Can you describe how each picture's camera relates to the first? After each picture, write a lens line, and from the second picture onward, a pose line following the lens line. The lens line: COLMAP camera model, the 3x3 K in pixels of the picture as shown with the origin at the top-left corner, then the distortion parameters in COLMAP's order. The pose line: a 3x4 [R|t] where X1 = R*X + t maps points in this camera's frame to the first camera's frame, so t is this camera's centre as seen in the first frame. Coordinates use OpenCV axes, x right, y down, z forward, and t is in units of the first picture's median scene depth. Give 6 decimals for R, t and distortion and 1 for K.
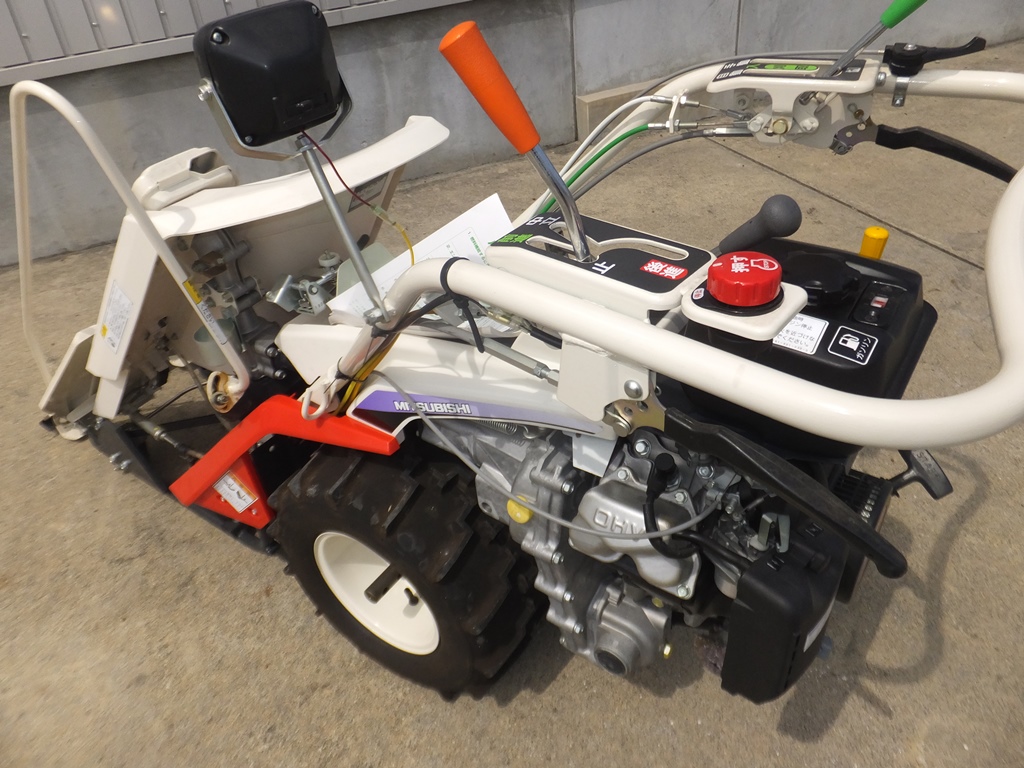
lens RADIAL K [[753.4, 0, 476.5], [0, 753.4, 383.9], [0, 0, 1]] dist [-0.005096, -0.002027]
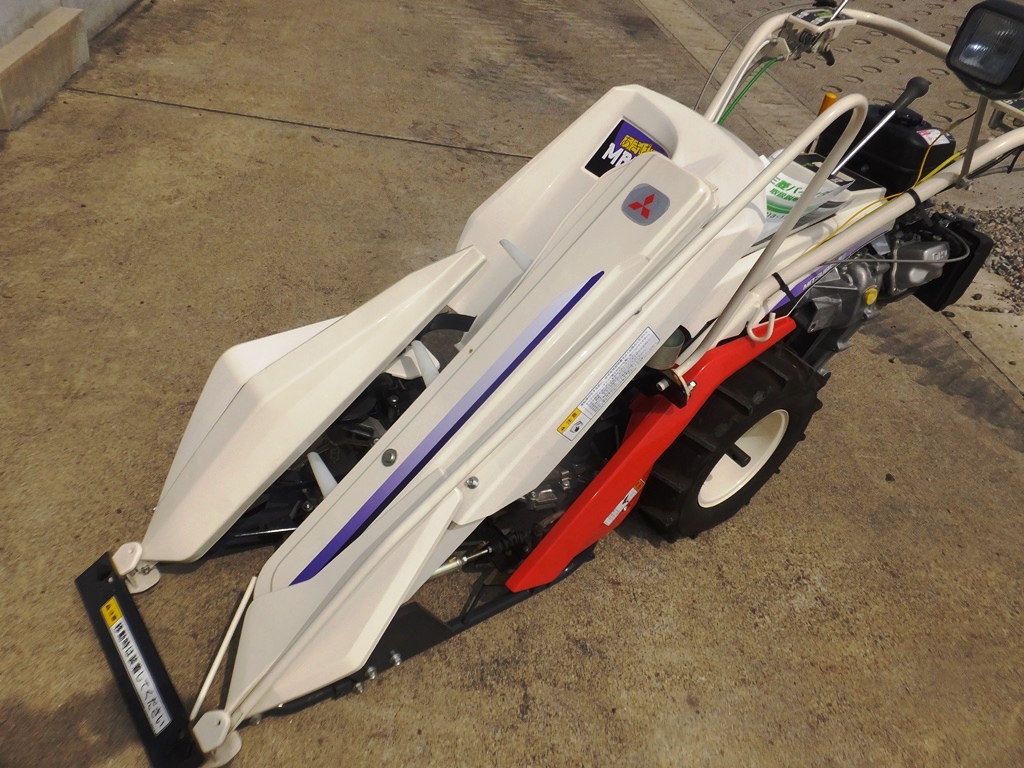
lens RADIAL K [[753.4, 0, 476.5], [0, 753.4, 383.9], [0, 0, 1]] dist [-0.005096, -0.002027]
pose [[0.312595, -0.485868, 0.816221, -0.987267], [0.402024, 0.846200, 0.349747, -0.365208], [-0.860617, 0.218811, 0.459849, 0.602363]]
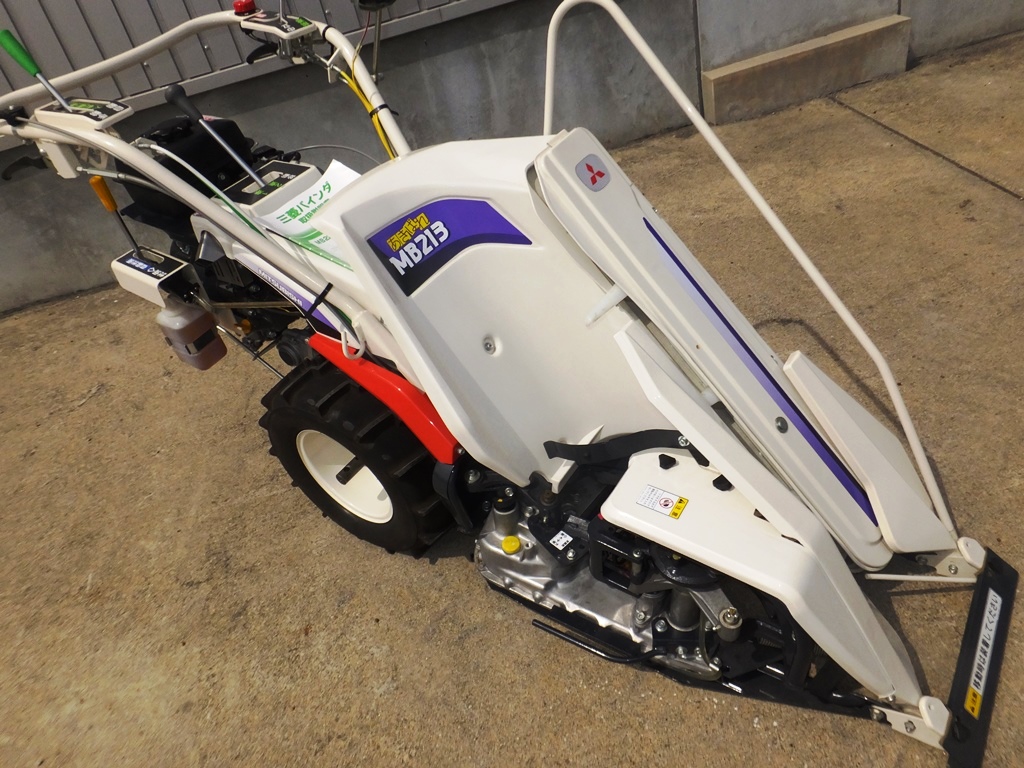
lens RADIAL K [[753.4, 0, 476.5], [0, 753.4, 383.9], [0, 0, 1]] dist [-0.005096, -0.002027]
pose [[0.972873, 0.022751, -0.230220, 0.177740], [-0.007350, 0.997690, 0.067533, -0.132809], [0.231225, -0.064009, 0.970792, 0.054012]]
